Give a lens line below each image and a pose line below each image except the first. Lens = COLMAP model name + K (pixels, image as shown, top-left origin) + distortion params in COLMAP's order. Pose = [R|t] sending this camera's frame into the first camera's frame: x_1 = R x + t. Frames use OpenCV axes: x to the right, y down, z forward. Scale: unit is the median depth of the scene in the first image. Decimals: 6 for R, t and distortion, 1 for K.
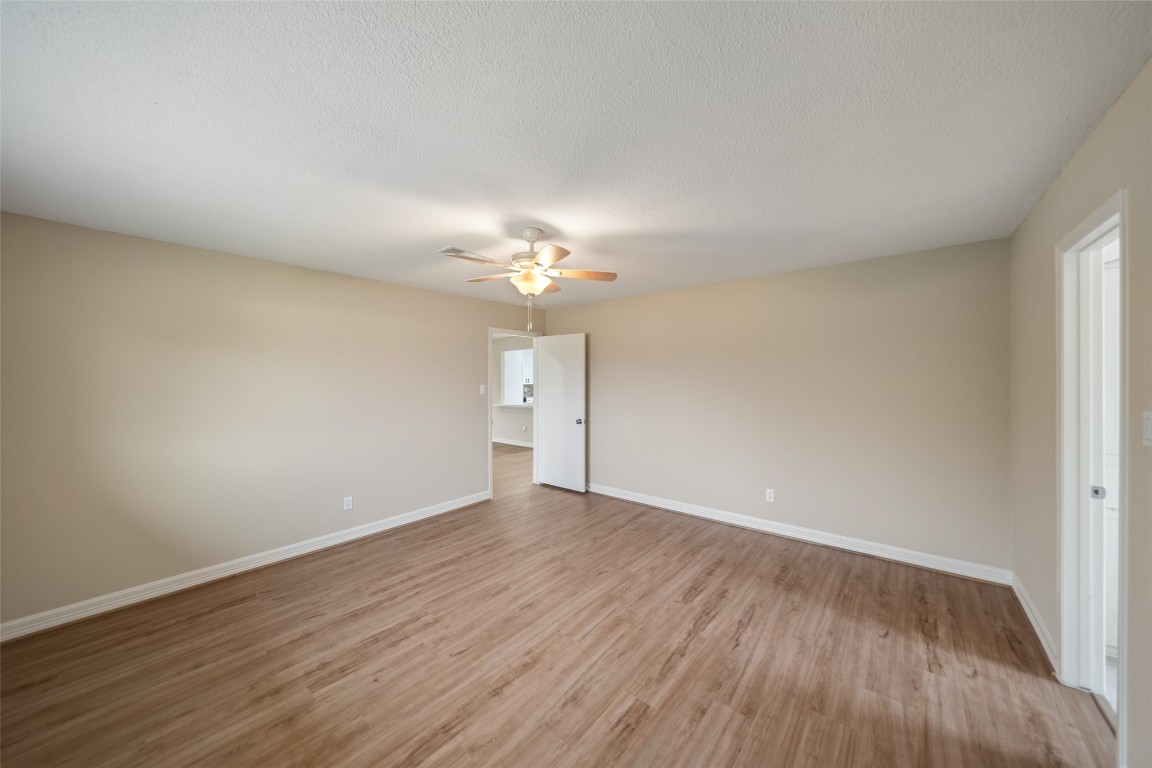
lens RADIAL K [[398.9, 0, 575.8], [0, 398.9, 379.5], [0, 0, 1]] dist [-0.000952, -0.000172]
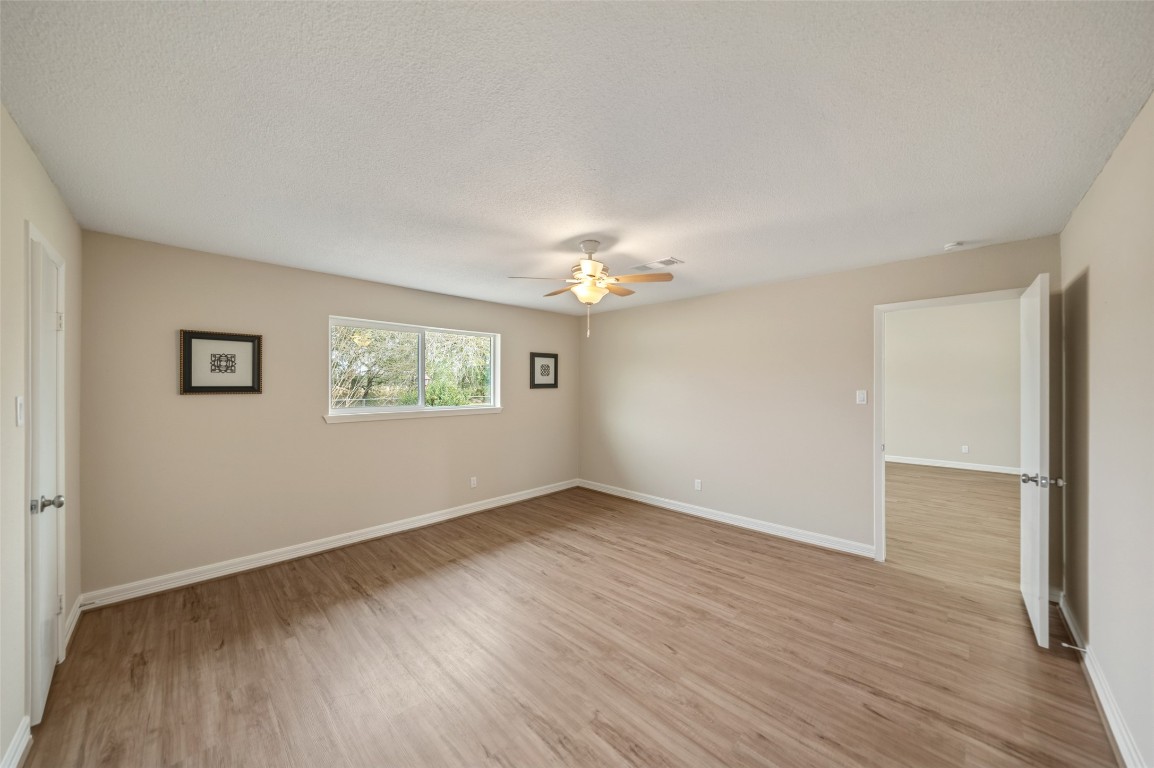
lens RADIAL K [[399.6, 0, 576.8], [0, 399.6, 379.5], [0, 0, 1]] dist [-0.000952, -0.000172]
pose [[-0.093334, -0.008865, -0.995595, 0.925610], [-0.001628, 0.999960, -0.008751, 0.002972], [0.995634, 0.000804, -0.093345, 1.025425]]
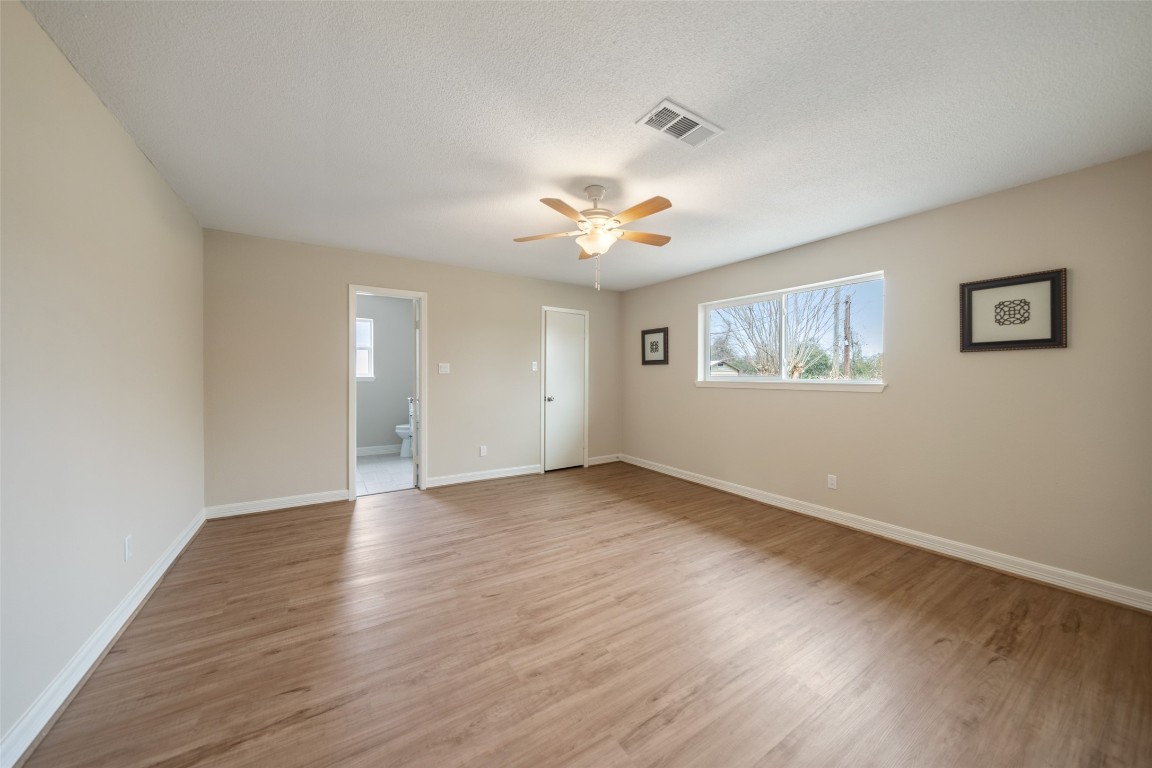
lens RADIAL K [[392.7, 0, 576.7], [0, 392.7, 379.6], [0, 0, 1]] dist [0.000684, 0.000026]
pose [[-0.954830, -0.002917, 0.297137, -0.344559], [0.000651, 0.999929, 0.011910, 0.086863], [-0.297151, 0.011565, -0.954761, 1.878175]]
